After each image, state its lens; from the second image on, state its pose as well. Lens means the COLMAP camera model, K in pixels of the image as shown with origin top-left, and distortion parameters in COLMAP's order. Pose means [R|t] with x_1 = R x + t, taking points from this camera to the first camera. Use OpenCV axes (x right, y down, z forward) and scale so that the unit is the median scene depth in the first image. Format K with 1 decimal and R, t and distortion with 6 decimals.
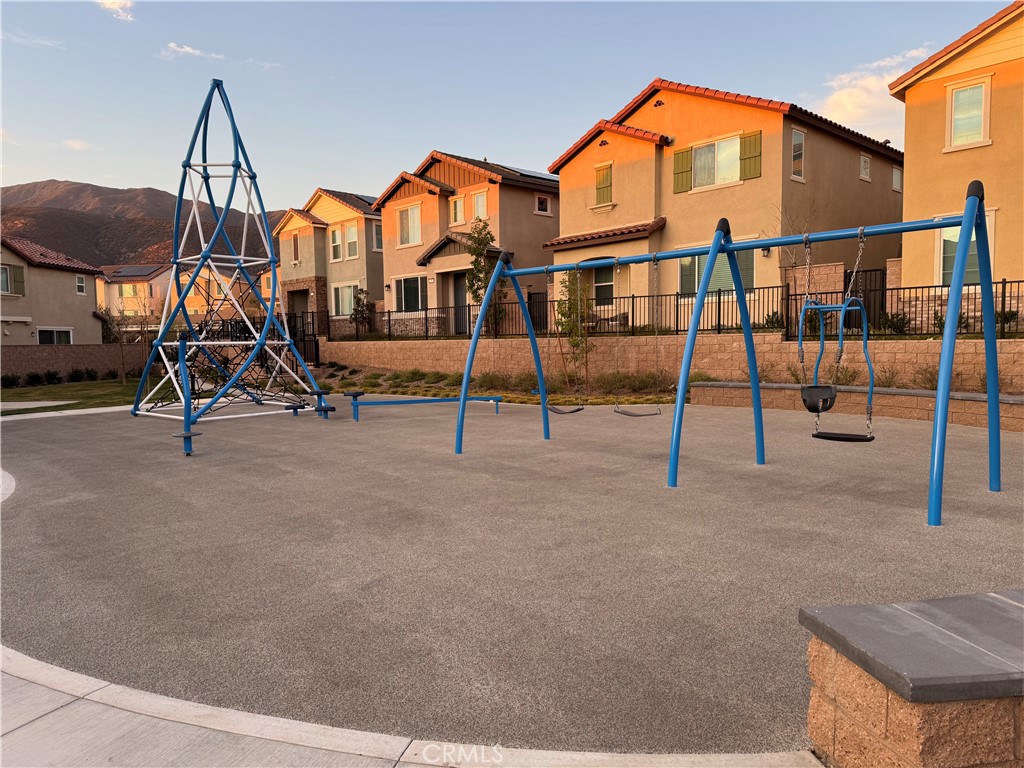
lens RADIAL K [[697.8, 0, 511.3], [0, 697.8, 380.1], [0, 0, 1]] dist [-0.028493, -0.011390]
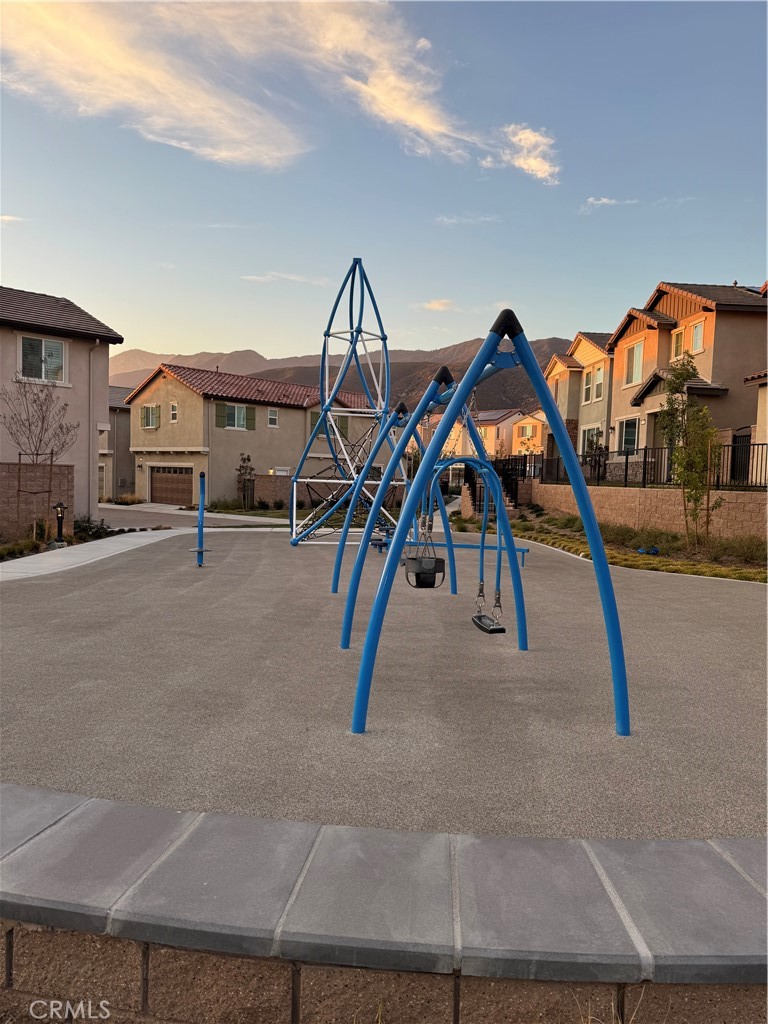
lens RADIAL K [[697.8, 0, 408.4], [0, 697.8, 524.5], [0, 0, 1]] dist [-0.028493, -0.011390]
pose [[0.768518, 0.072282, -0.635733, 0.243021], [-0.067807, 0.997204, 0.031410, -0.014034], [0.636226, 0.018968, 0.771270, 0.083418]]
